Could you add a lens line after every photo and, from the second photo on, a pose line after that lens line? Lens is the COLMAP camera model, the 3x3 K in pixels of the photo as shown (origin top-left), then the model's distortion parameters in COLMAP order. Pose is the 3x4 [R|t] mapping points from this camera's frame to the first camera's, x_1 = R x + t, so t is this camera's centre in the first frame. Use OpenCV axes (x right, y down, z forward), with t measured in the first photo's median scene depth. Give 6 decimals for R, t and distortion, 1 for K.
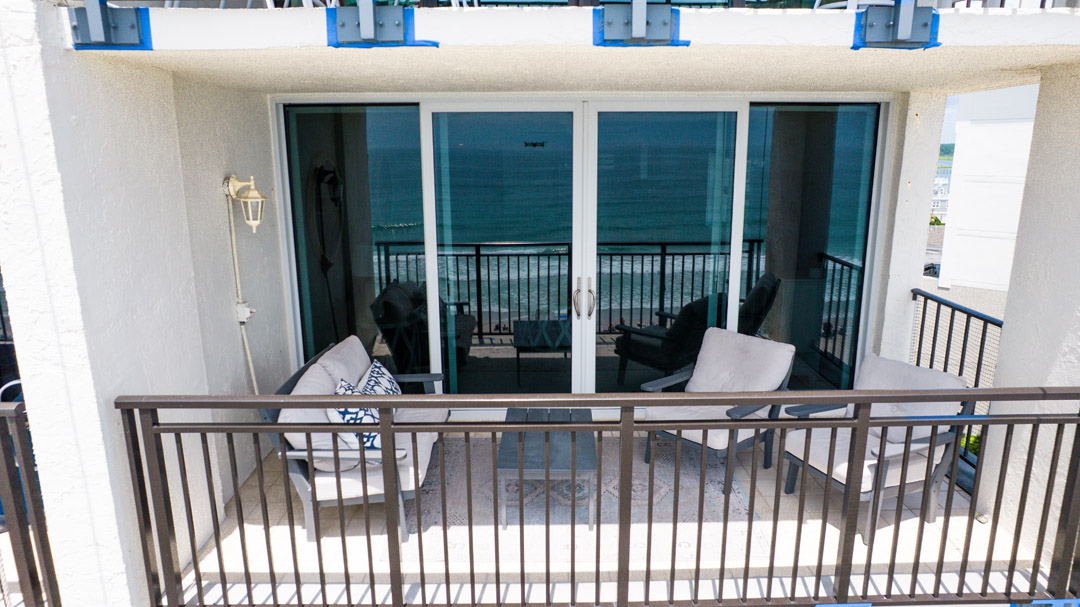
lens RADIAL K [[693.5, 0, 540.4], [0, 693.5, 302.8], [0, 0, 1]] dist [-0.003616, 0.001188]
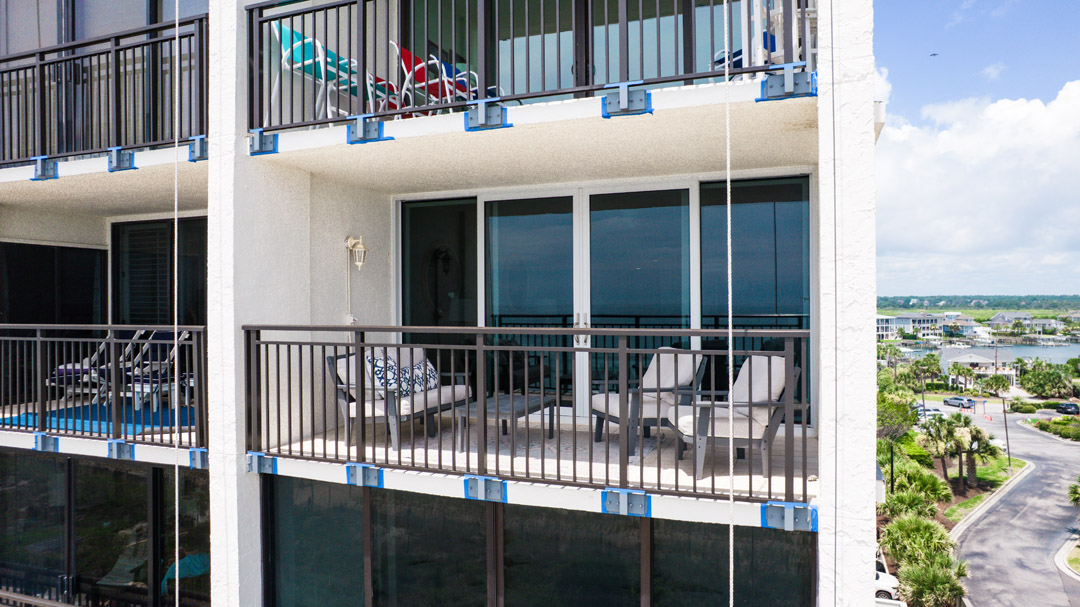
lens RADIAL K [[693.5, 0, 539.6], [0, 693.5, 303.5], [0, 0, 1]] dist [-0.003616, 0.001188]
pose [[0.927057, 0.001172, -0.374918, 0.807041], [-0.083138, 0.975741, -0.202525, 0.368777], [0.365585, 0.218923, 0.904666, -0.425480]]
